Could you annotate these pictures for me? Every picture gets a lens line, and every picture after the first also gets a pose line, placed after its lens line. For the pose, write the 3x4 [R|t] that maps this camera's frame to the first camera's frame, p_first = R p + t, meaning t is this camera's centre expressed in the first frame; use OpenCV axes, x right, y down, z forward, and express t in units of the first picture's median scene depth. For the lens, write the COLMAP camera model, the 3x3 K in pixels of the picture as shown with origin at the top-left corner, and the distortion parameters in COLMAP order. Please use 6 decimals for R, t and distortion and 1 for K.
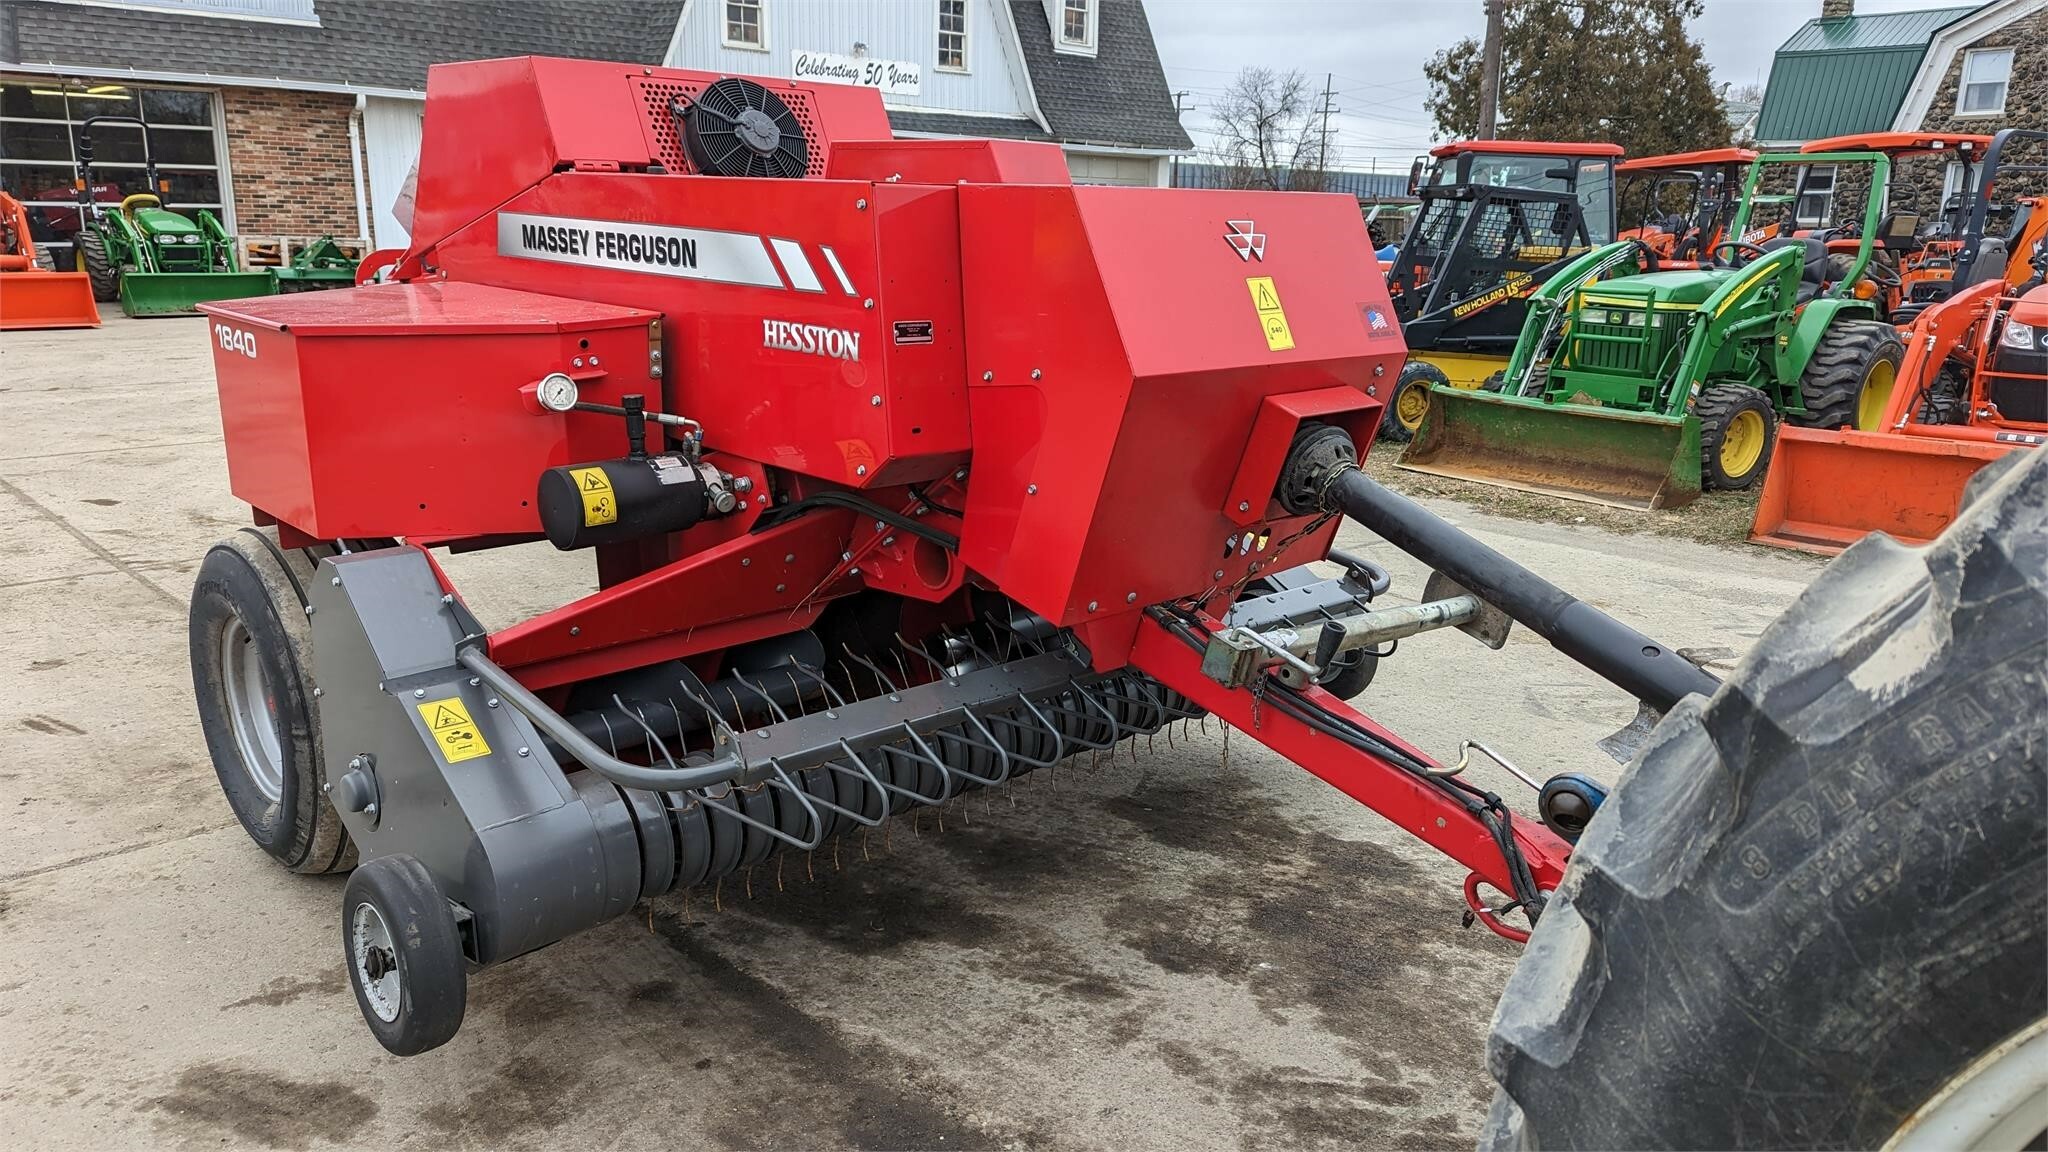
lens RADIAL K [[1444.9, 0, 1016.6], [0, 1444.9, 576.8], [0, 0, 1]] dist [0.075435, -0.068567]
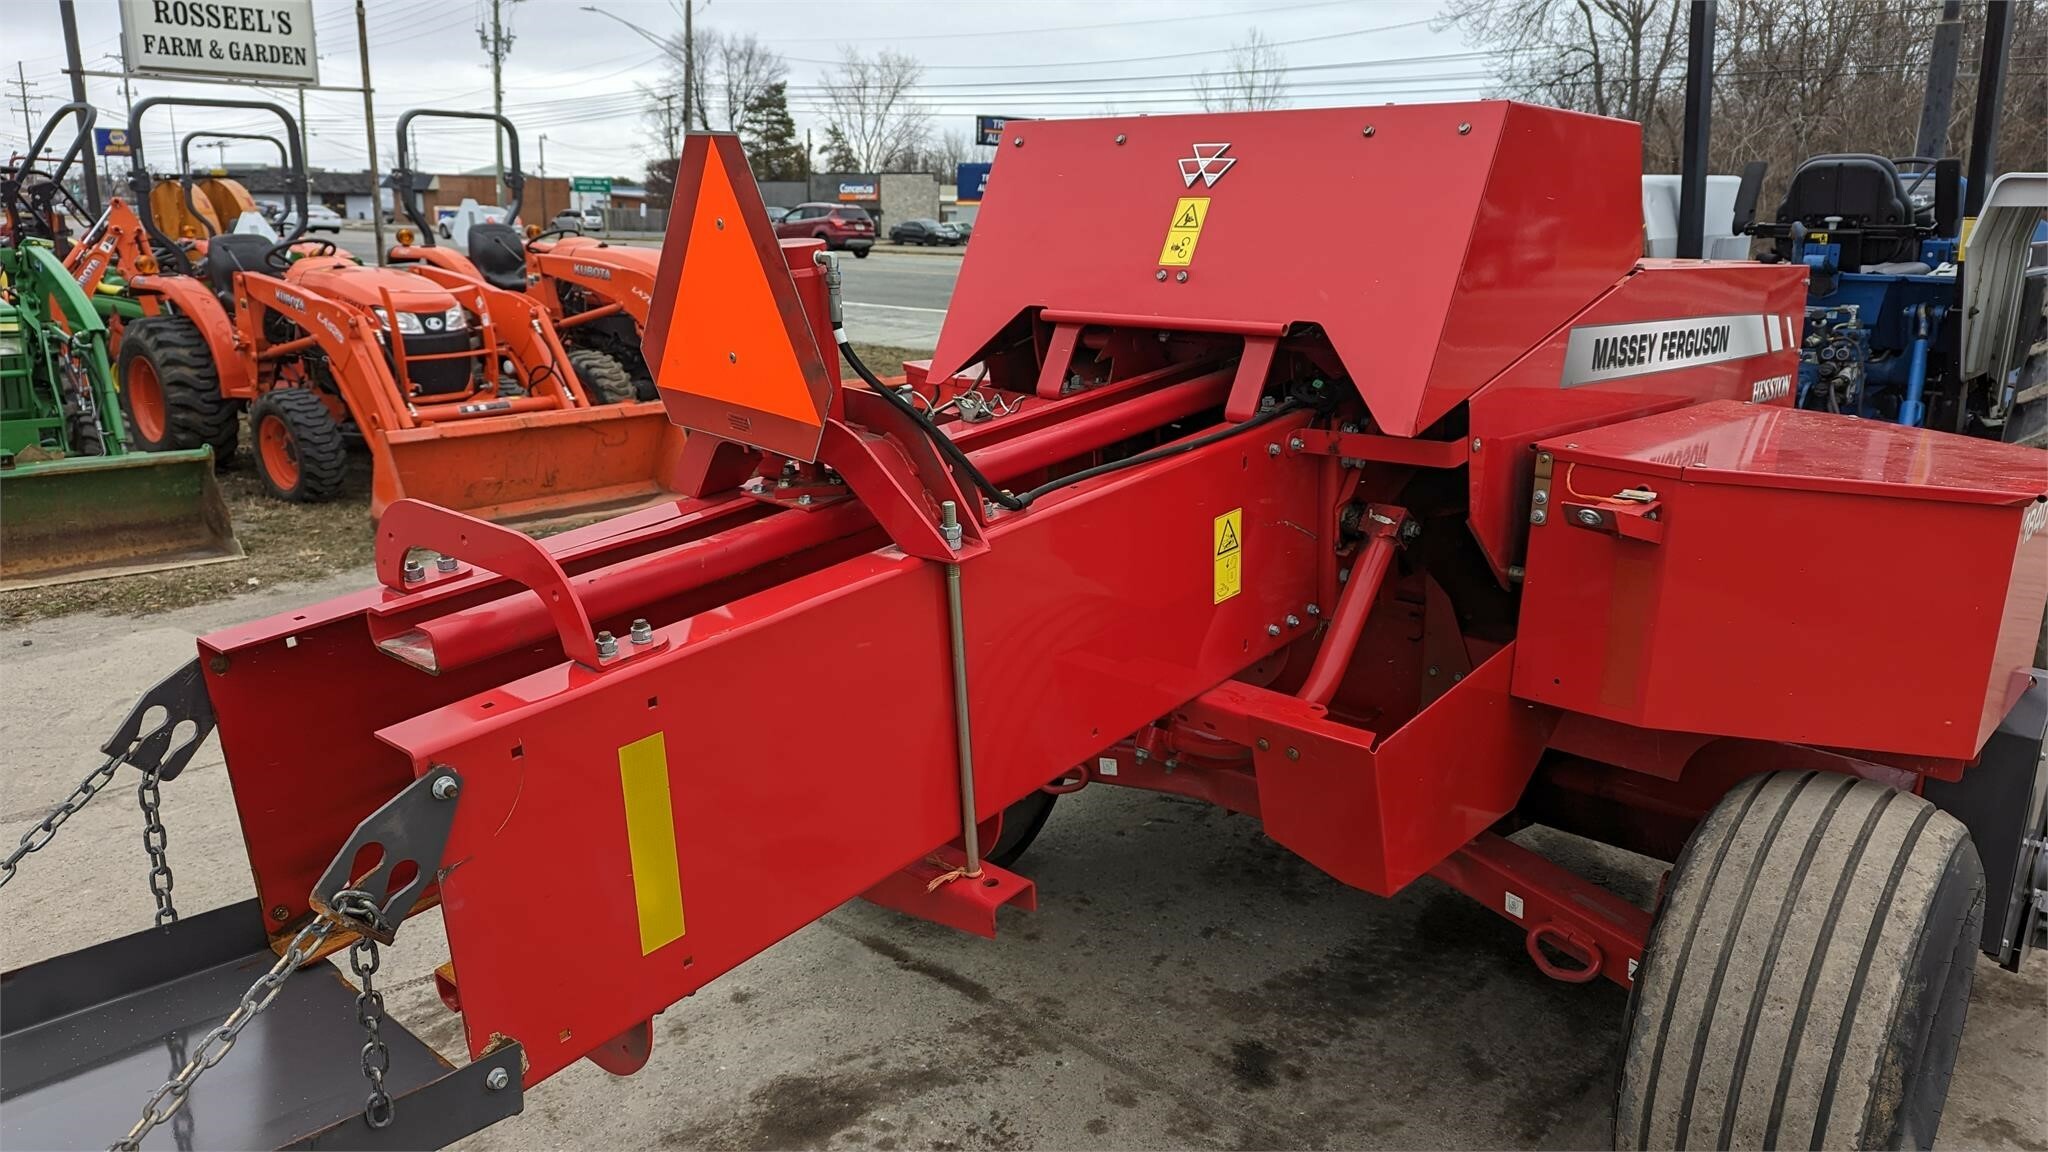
lens RADIAL K [[1452.8, 0, 1010.1], [0, 1452.8, 576.8], [0, 0, 1]] dist [0.060600, -0.052468]
pose [[-0.087312, -0.263279, 0.960760, -1.114756], [0.226688, 0.933890, 0.276517, -0.422449], [-0.970046, 0.241936, -0.021857, 1.400190]]
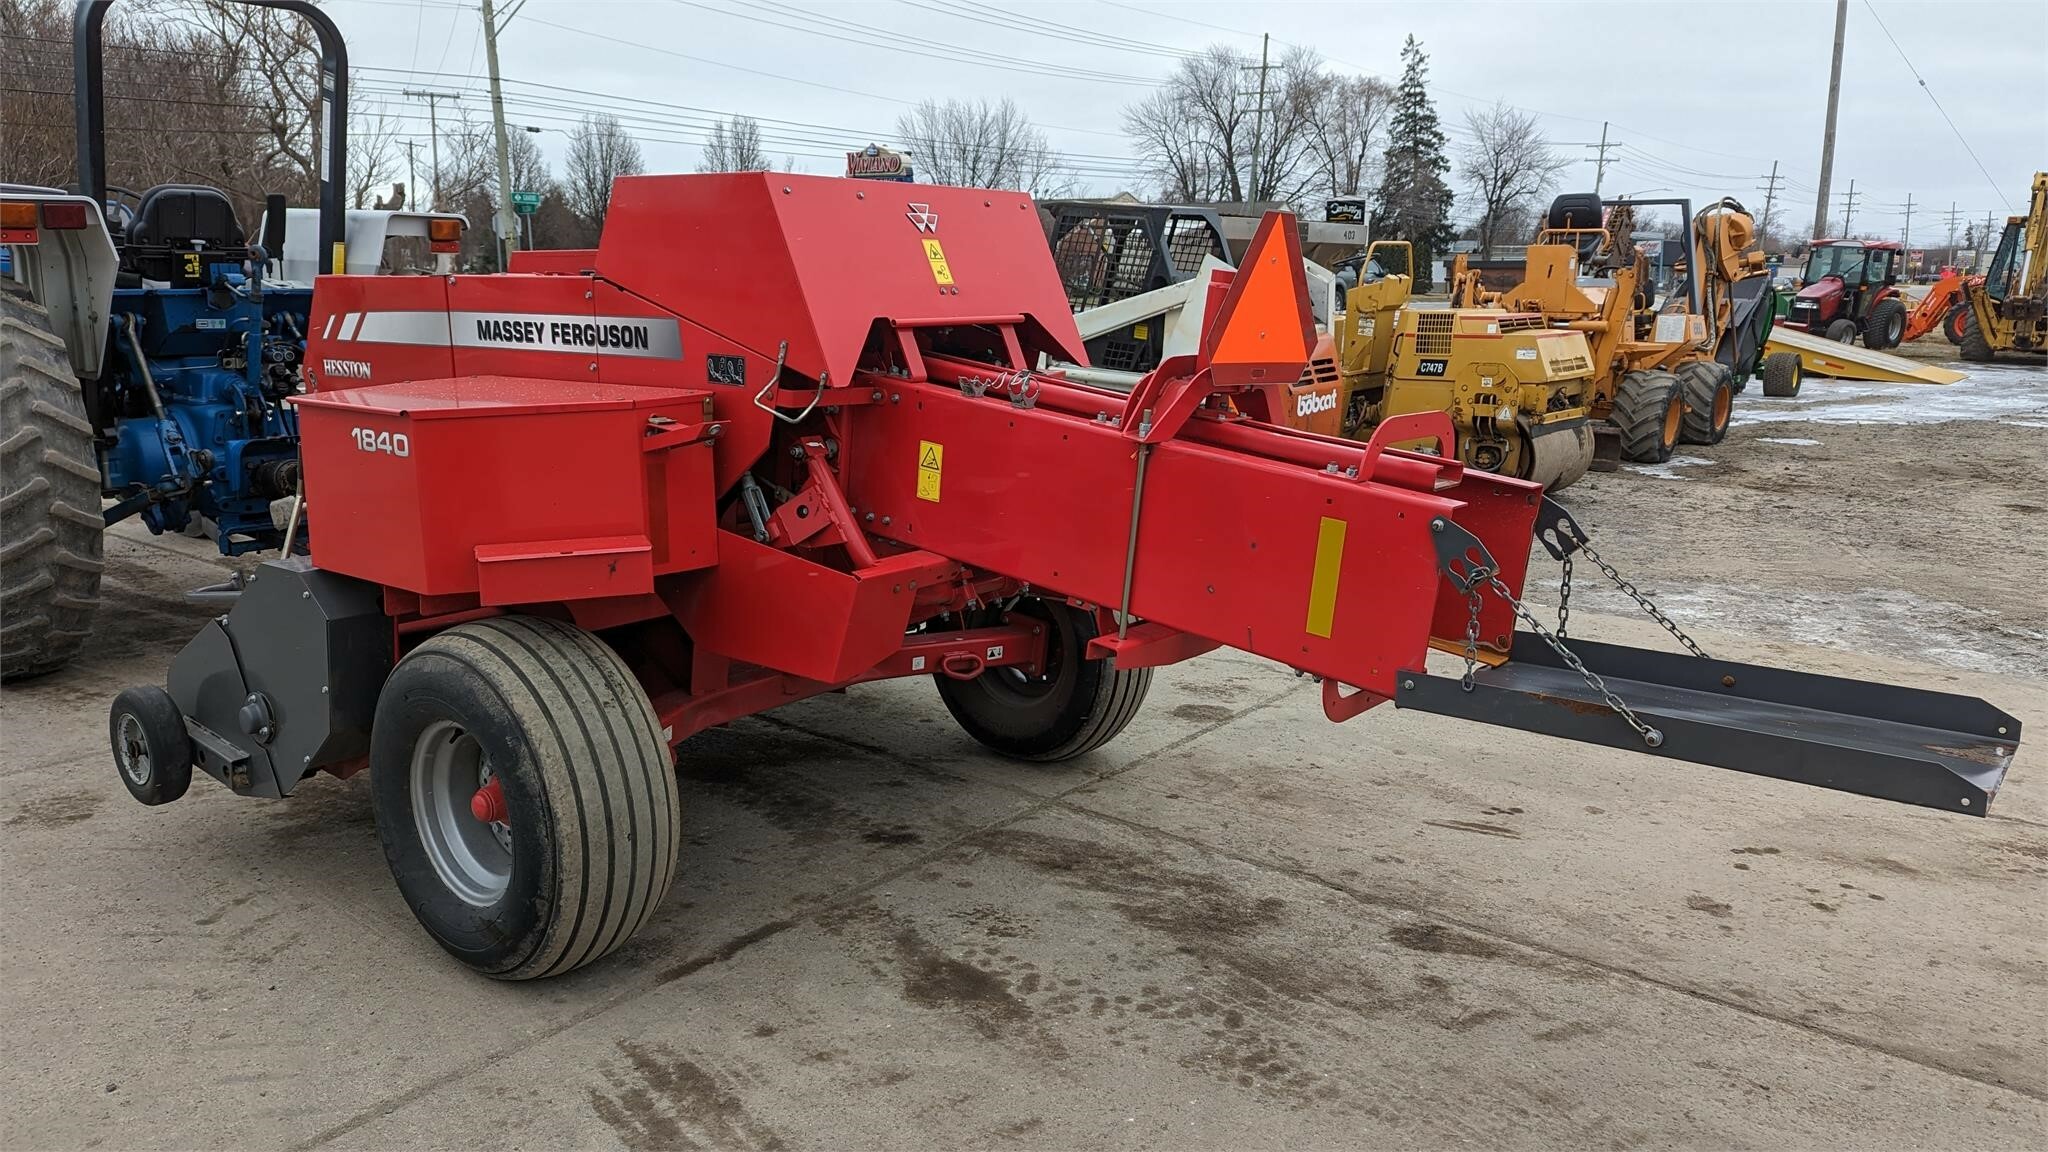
lens RADIAL K [[1449.3, 0, 1039.0], [0, 1449.3, 568.1], [0, 0, 1]] dist [0.076192, -0.072059]
pose [[-0.987838, -0.002458, -0.155467, -0.260791], [-0.069644, 0.900960, 0.428276, -0.636916], [0.139017, 0.433895, -0.890174, 2.379136]]
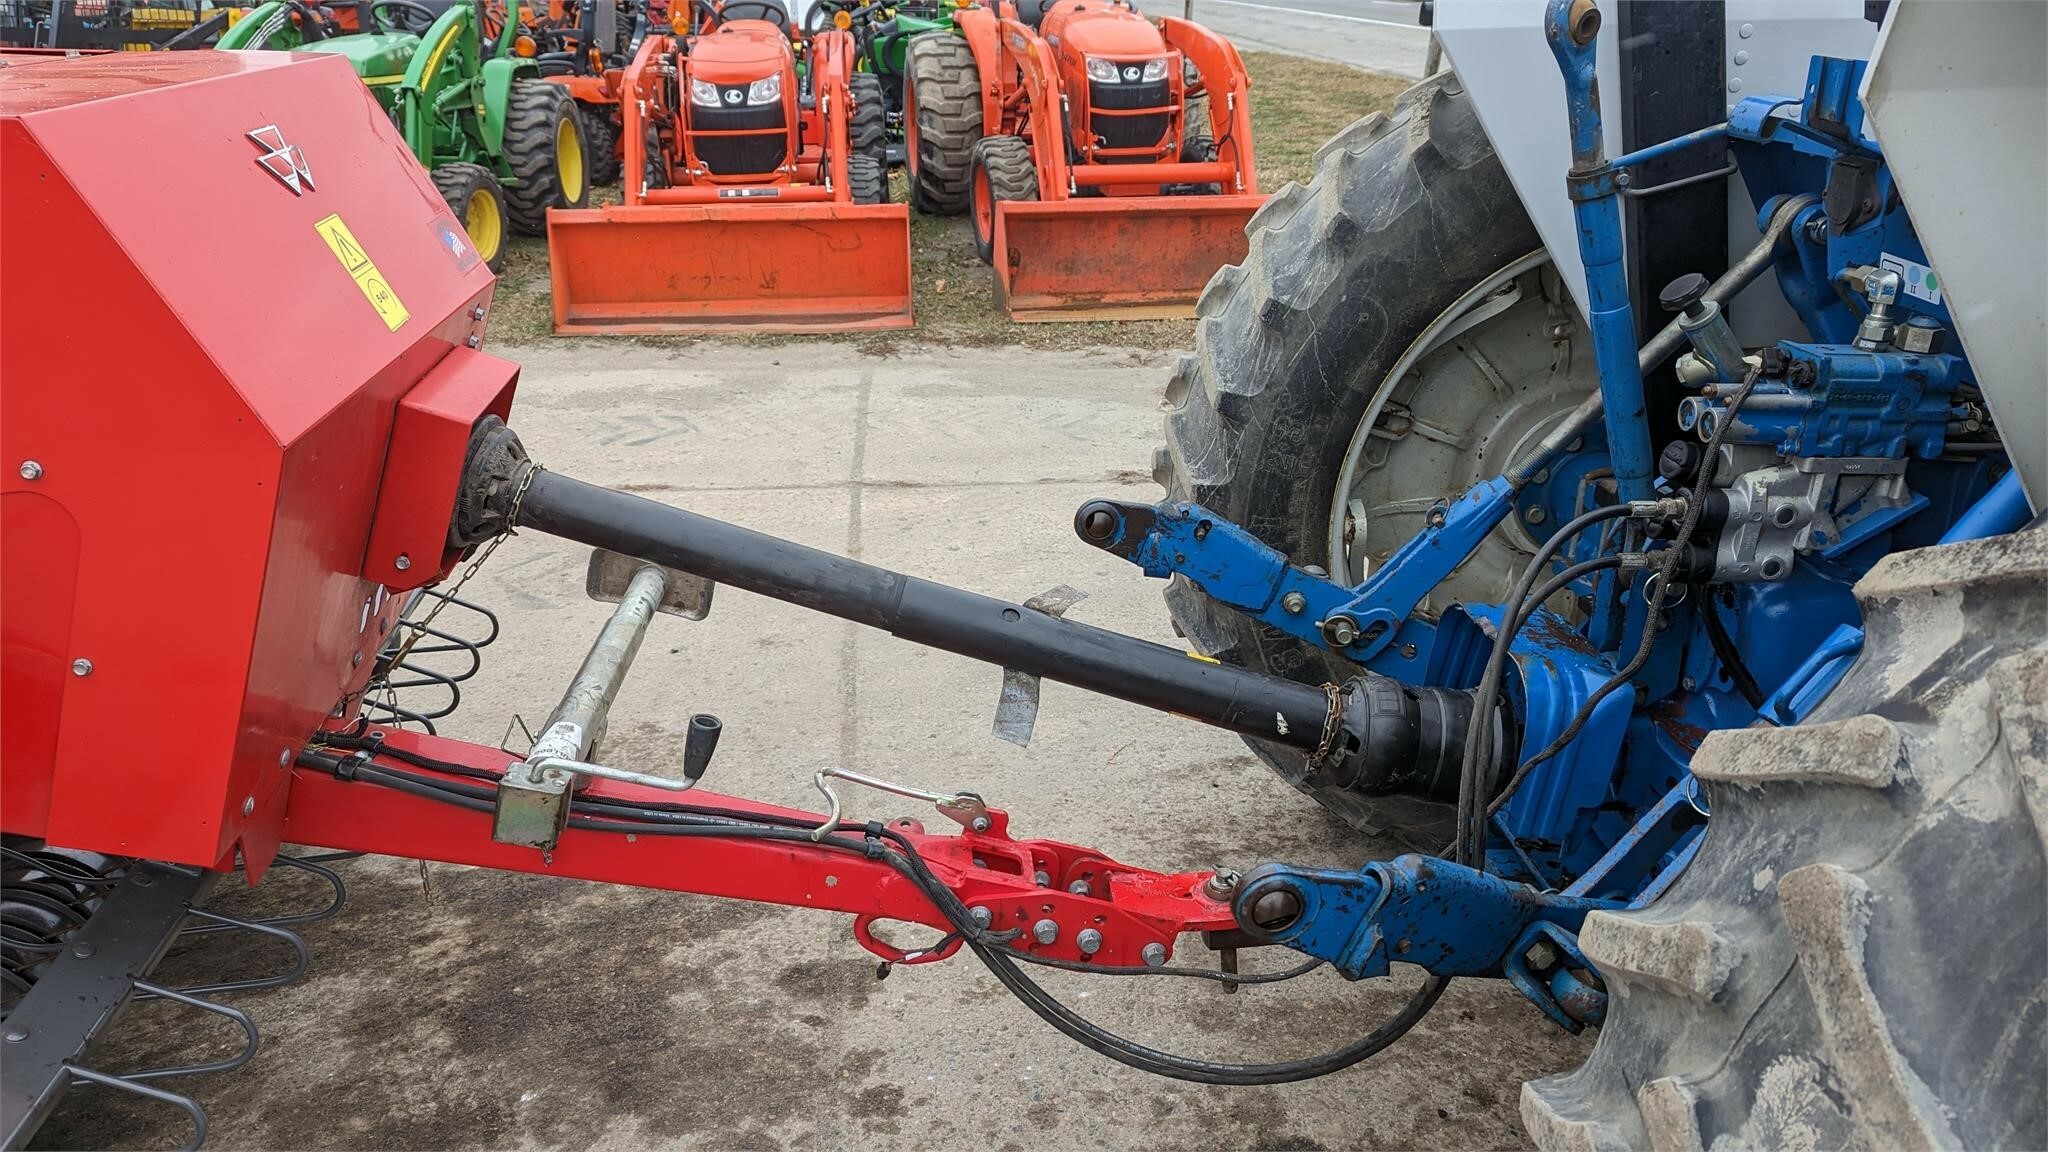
lens RADIAL K [[1452.8, 0, 1010.1], [0, 1452.8, 576.8], [0, 0, 1]] dist [0.060600, -0.052468]
pose [[0.624837, -0.323687, 0.710497, -0.124097], [0.200265, 0.946012, 0.254862, -0.130647], [-0.754634, -0.016959, 0.655927, 0.281814]]
